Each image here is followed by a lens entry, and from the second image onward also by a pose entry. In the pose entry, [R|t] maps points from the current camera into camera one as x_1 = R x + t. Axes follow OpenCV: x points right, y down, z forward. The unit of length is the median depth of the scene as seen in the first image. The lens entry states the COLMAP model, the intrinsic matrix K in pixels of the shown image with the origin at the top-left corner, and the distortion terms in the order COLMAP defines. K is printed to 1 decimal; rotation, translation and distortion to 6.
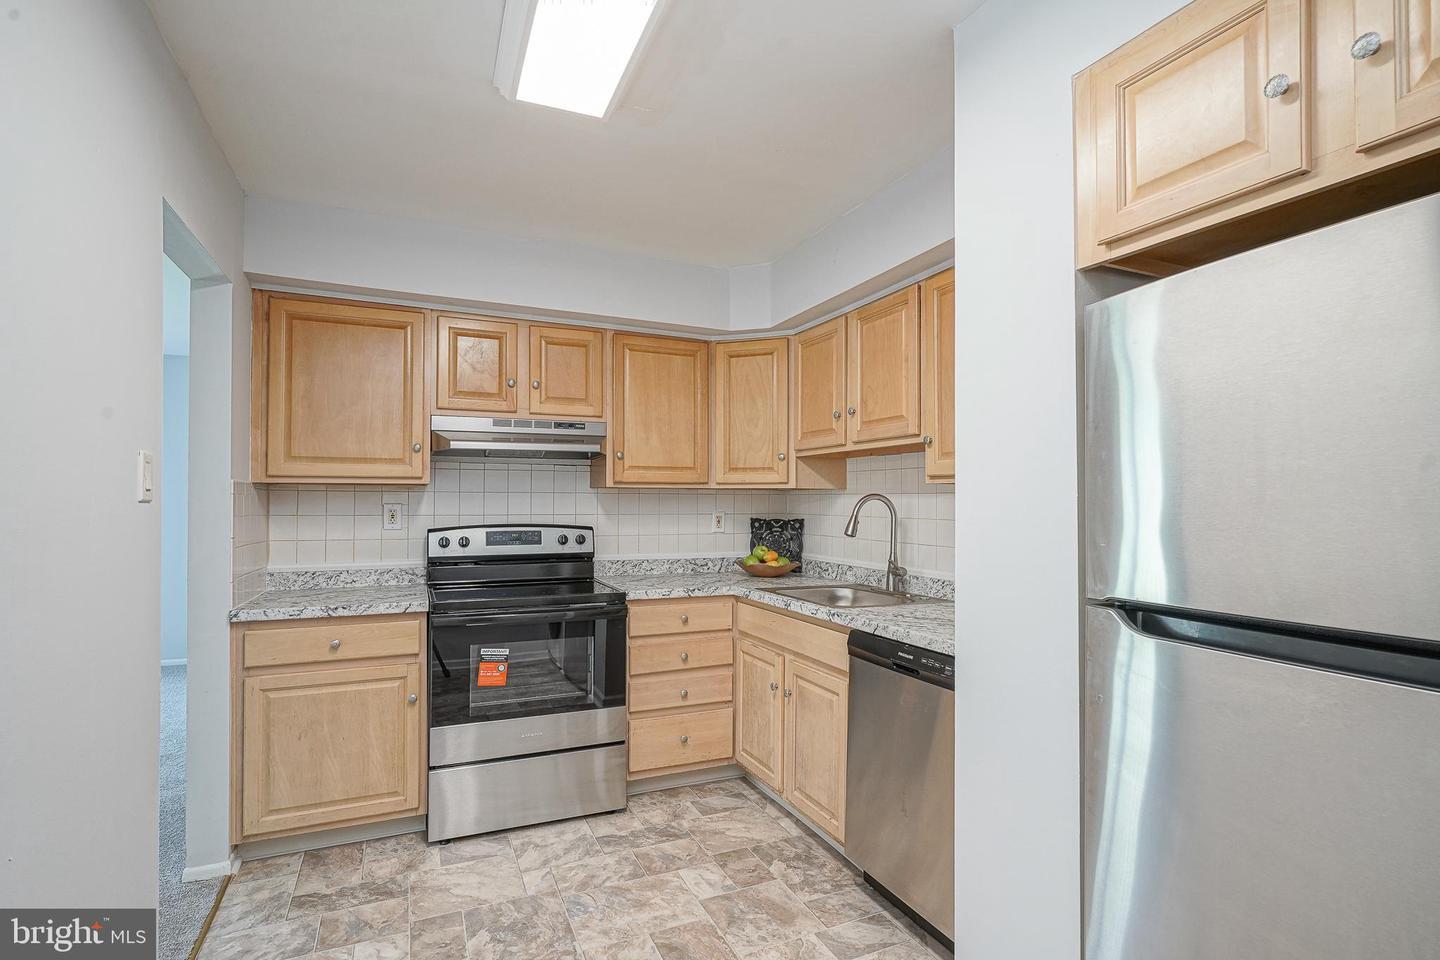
lens RADIAL K [[701.3, 0, 710.7], [0, 701.3, 478.9], [0, 0, 1]] dist [-0.015839, -0.000349]
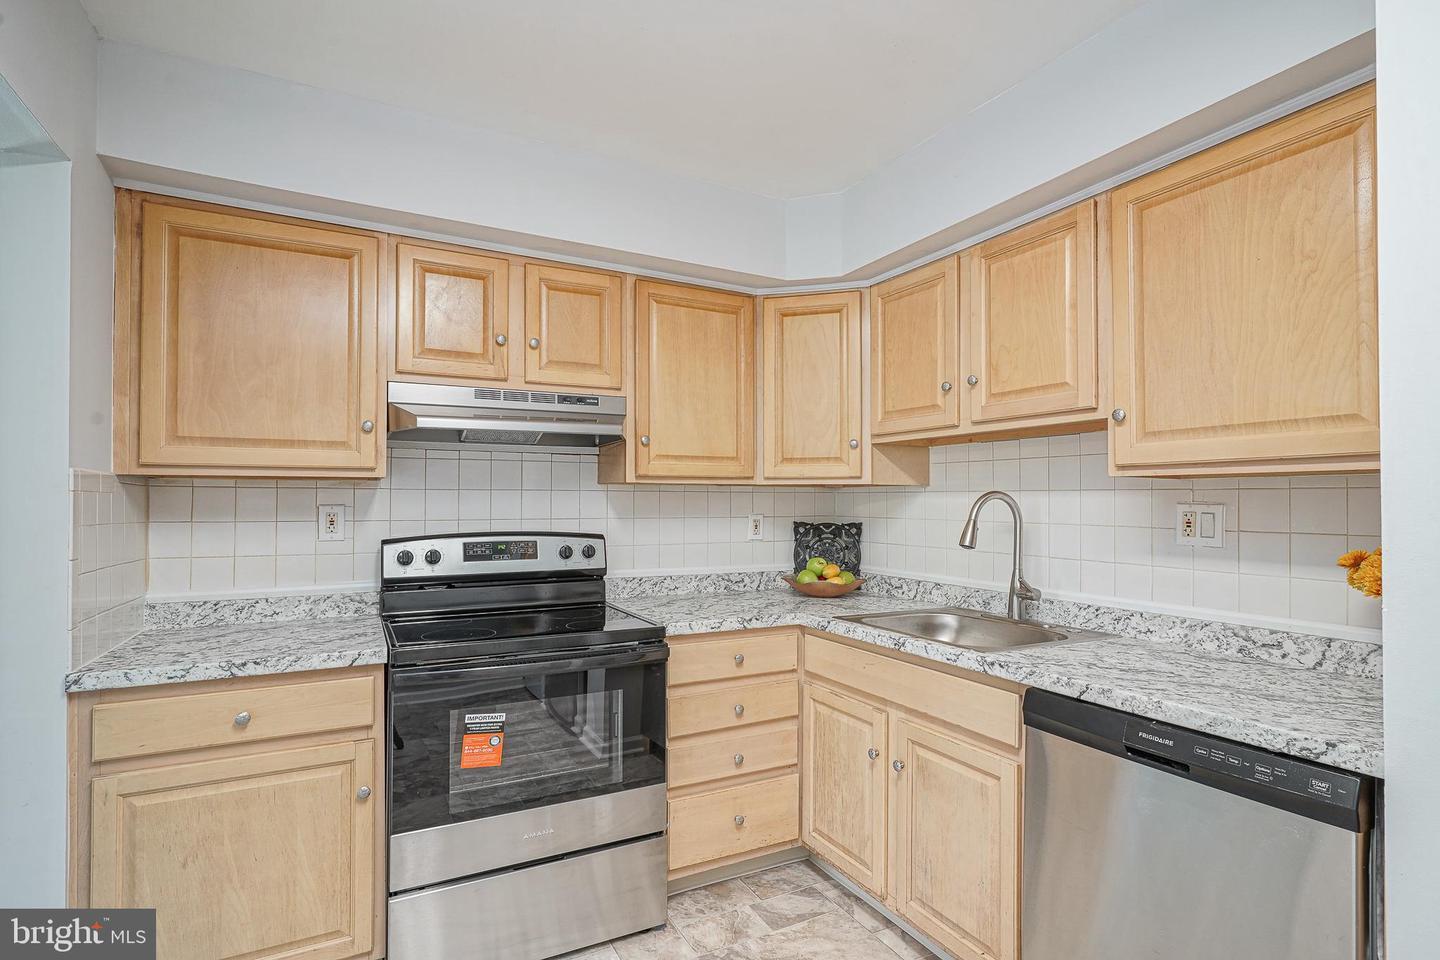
lens RADIAL K [[708.0, 0, 720.0], [0, 708.0, 480.0], [0, 0, 1]] dist [-0.011002, 0.001972]
pose [[0.996878, 0.001060, 0.078951, -0.120807], [-0.001297, 0.999995, 0.002949, 0.007257], [-0.078947, -0.003042, 0.996874, 0.258661]]
